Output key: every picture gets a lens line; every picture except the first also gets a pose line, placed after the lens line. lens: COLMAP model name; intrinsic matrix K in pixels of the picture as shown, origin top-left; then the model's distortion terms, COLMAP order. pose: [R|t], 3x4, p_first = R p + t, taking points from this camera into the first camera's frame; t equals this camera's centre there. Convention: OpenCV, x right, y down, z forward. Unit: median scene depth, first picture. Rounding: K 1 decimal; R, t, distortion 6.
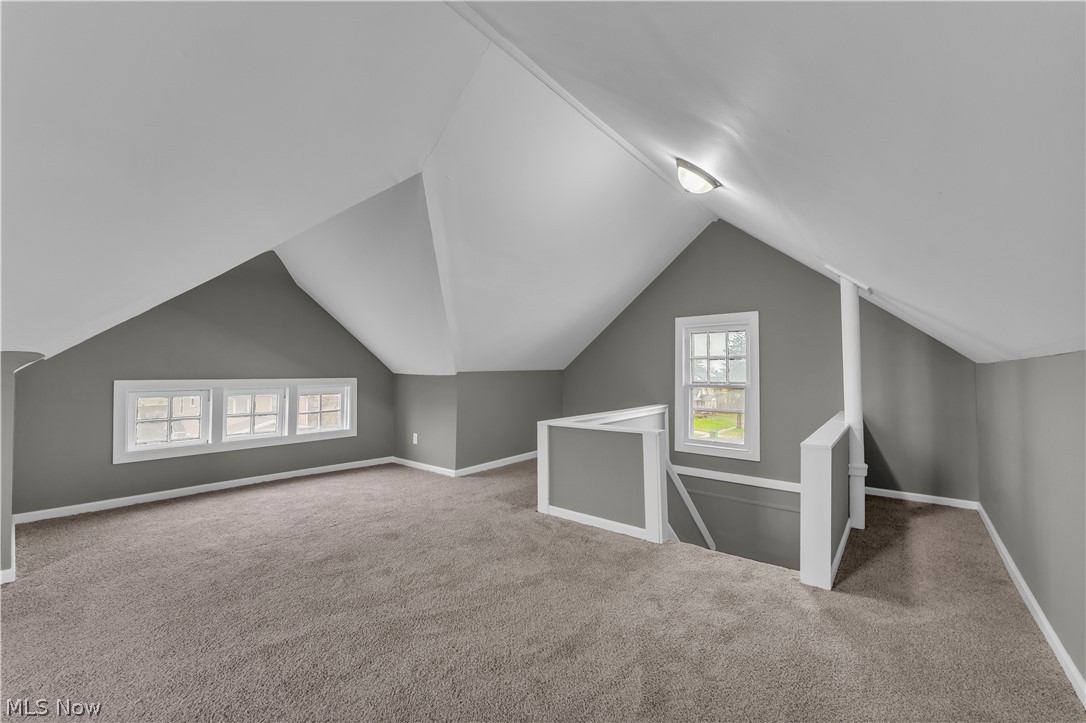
lens RADIAL K [[440.2, 0, 535.5], [0, 440.2, 362.4], [0, 0, 1]] dist [0.002373, -0.000050]
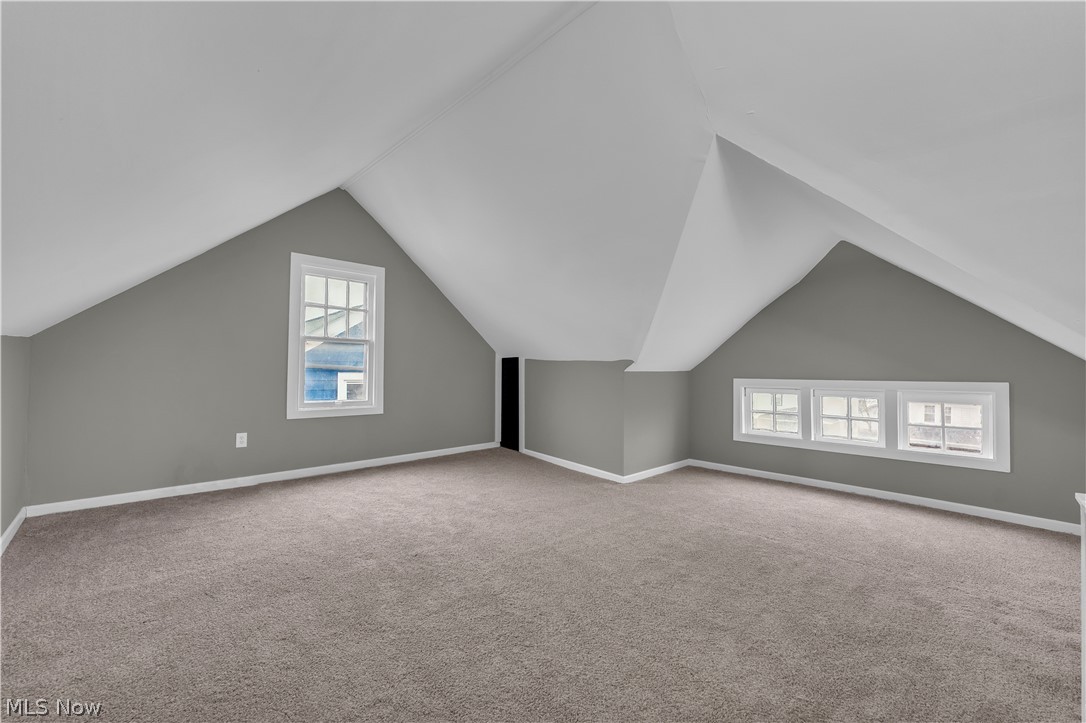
lens RADIAL K [[440.2, 0, 537.6], [0, 440.2, 365.3], [0, 0, 1]] dist [0.002373, -0.000050]
pose [[-0.114334, -0.017810, -0.993283, 0.375191], [0.015604, 0.999684, -0.019721, 0.014151], [0.993320, -0.017754, -0.114020, 0.455080]]
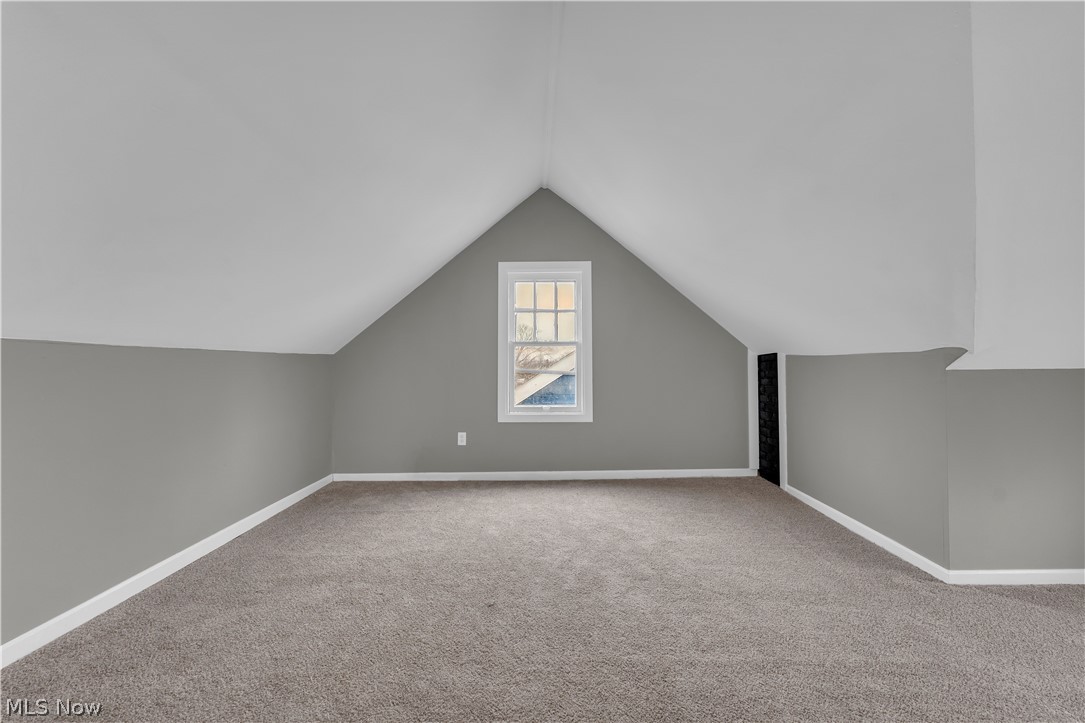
lens RADIAL K [[439.8, 0, 541.6], [0, 439.8, 365.8], [0, 0, 1]] dist [0.002373, -0.000050]
pose [[-0.760817, -0.013124, -0.648833, 0.071471], [0.018913, 0.998922, -0.042383, 0.019908], [0.648690, -0.044517, -0.759749, 0.623631]]
